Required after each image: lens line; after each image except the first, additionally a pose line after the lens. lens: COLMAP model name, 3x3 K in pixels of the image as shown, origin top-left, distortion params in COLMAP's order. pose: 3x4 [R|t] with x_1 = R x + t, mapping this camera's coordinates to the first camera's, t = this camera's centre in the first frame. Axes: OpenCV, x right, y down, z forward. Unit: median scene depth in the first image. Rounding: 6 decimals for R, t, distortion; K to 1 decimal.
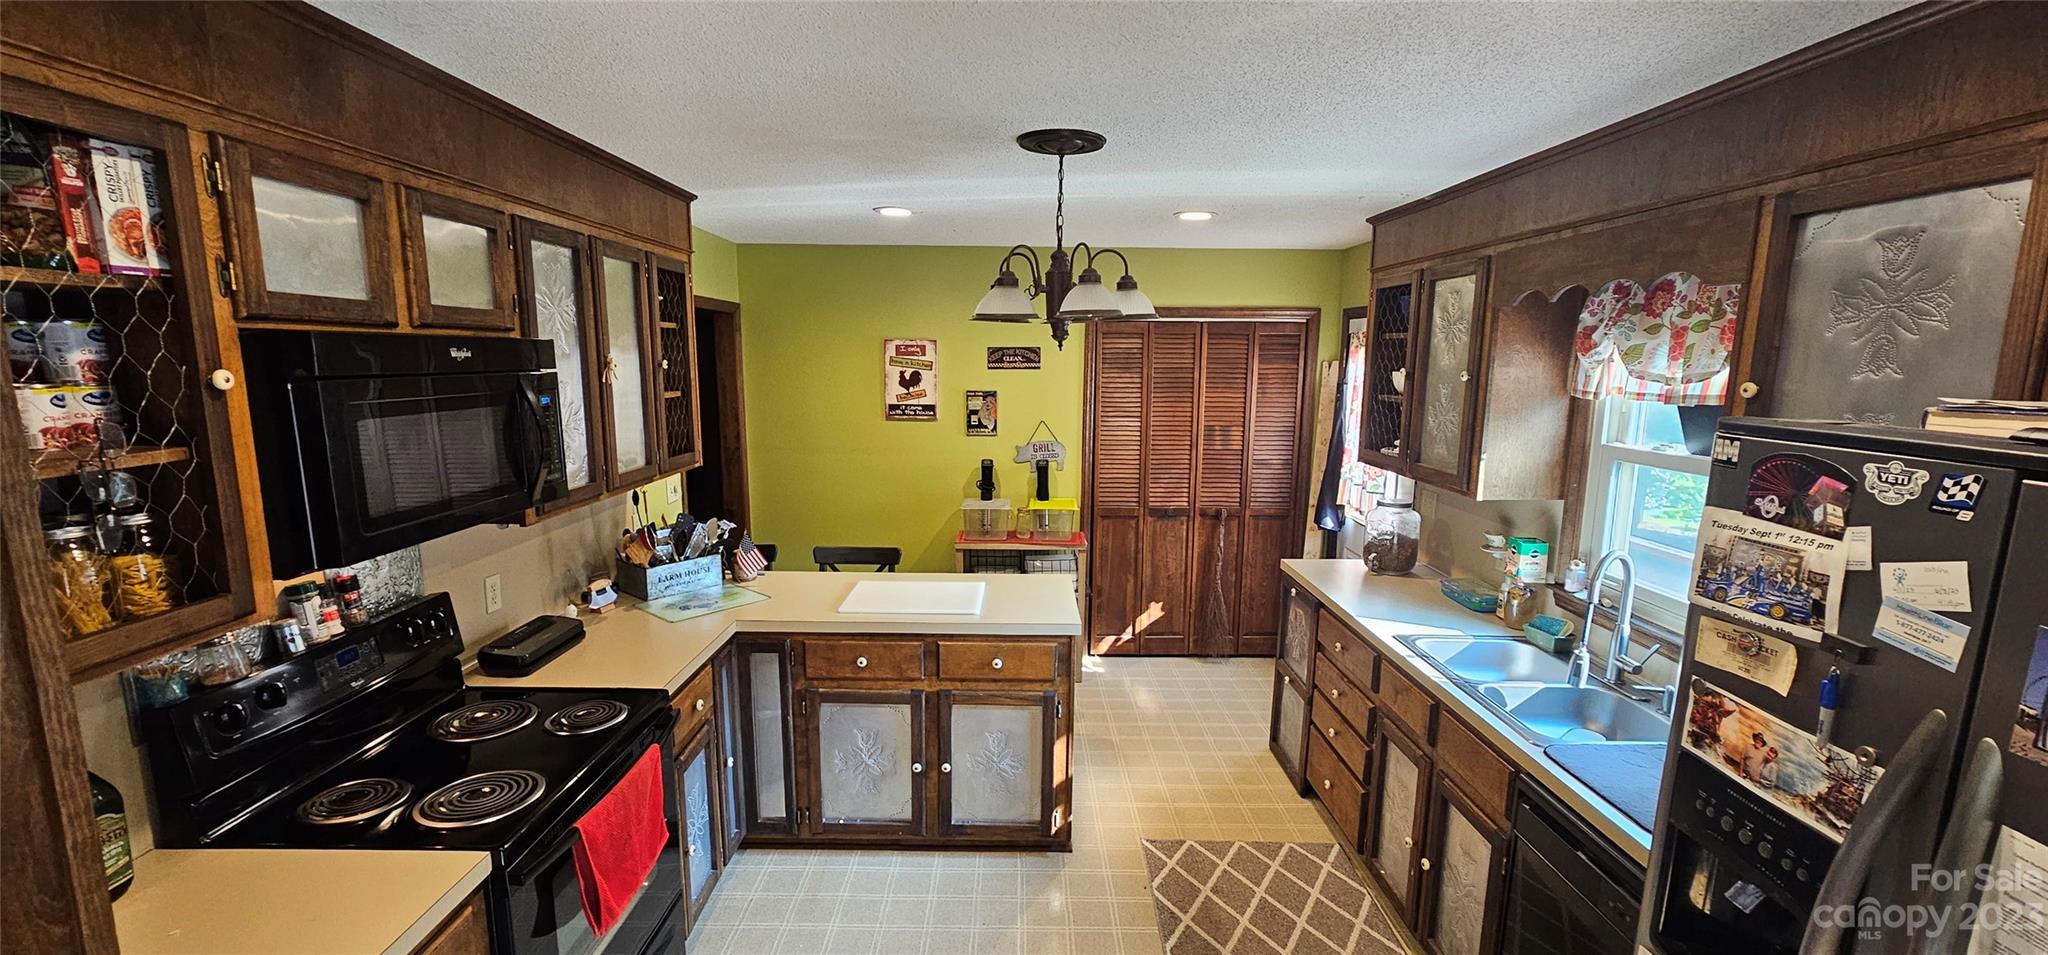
lens RADIAL K [[840.3, 0, 1023.5], [0, 840.3, 492.6], [0, 0, 1]] dist [0.001407, 0.000540]
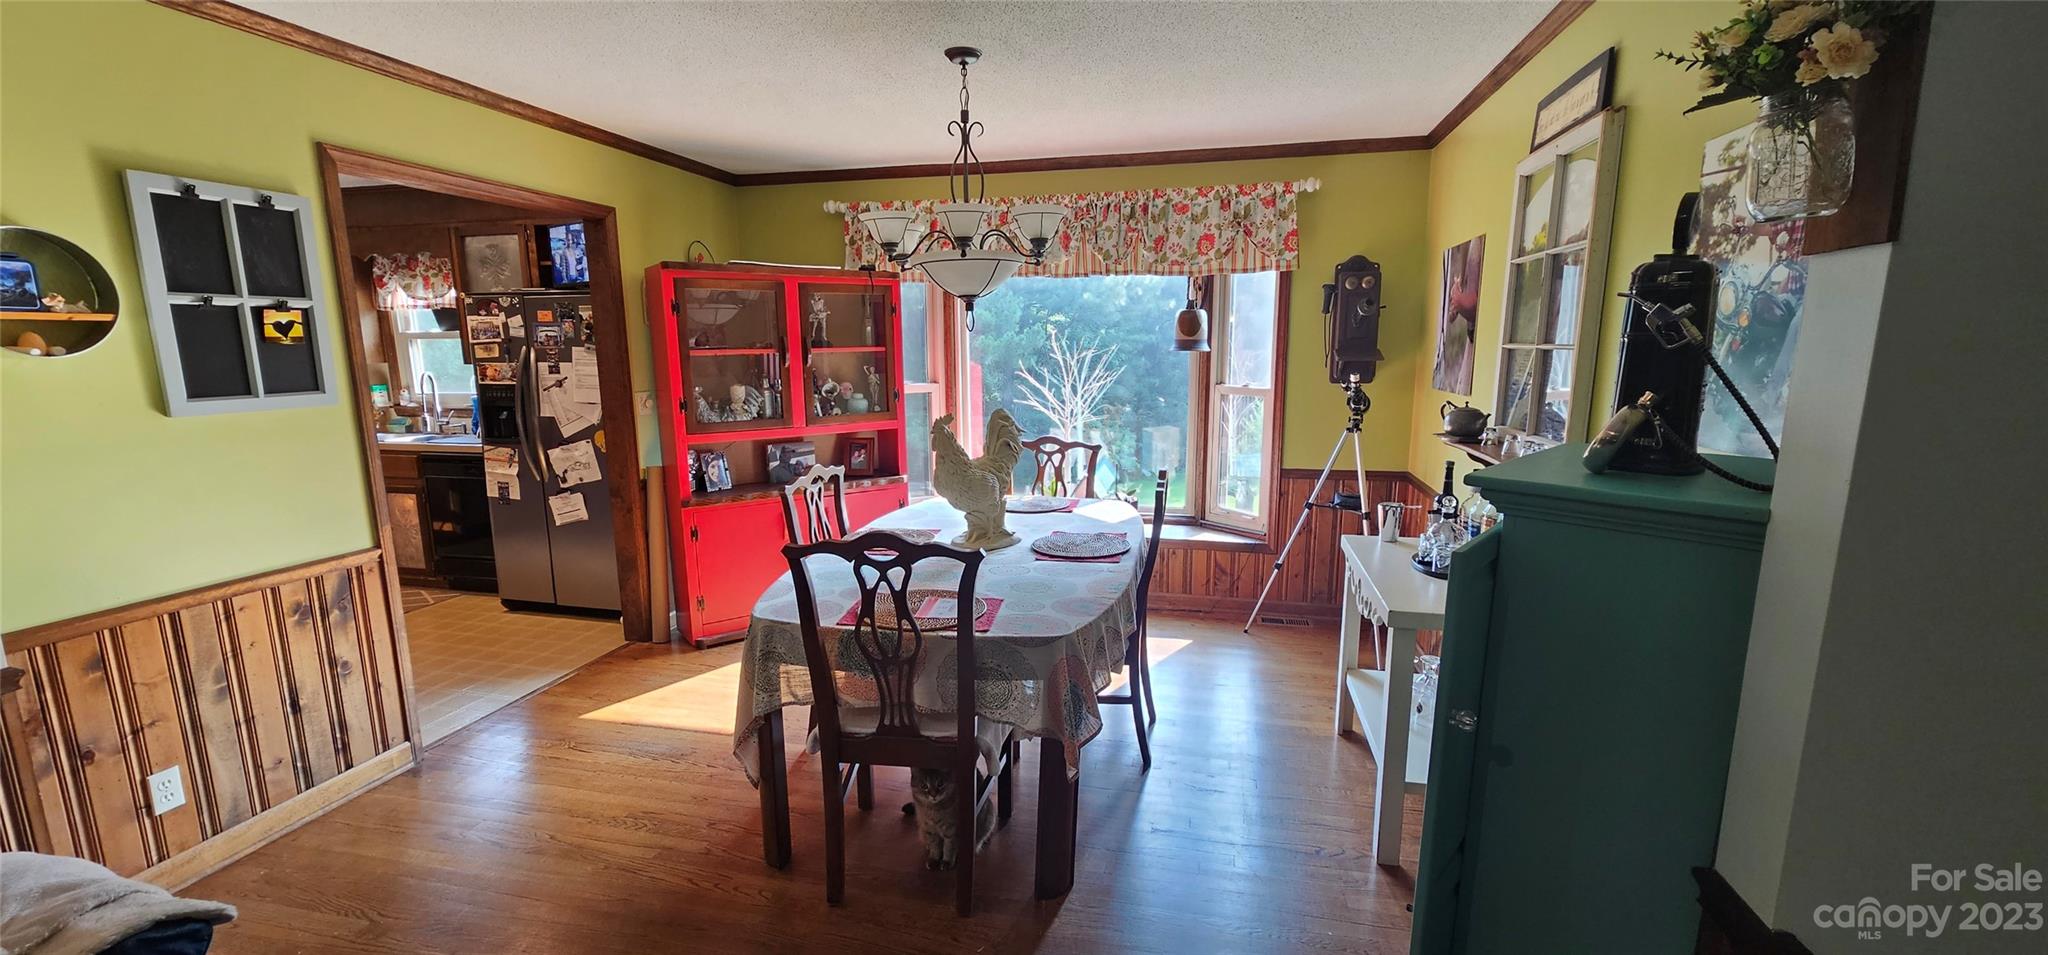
lens RADIAL K [[840.3, 0, 1023.5], [0, 840.3, 492.6], [0, 0, 1]] dist [0.001407, 0.000540]
pose [[0.238054, -0.186178, 0.953241, -1.594276], [0.168264, 0.974520, 0.148314, 0.443115], [-0.956565, 0.125090, 0.263316, -1.551697]]
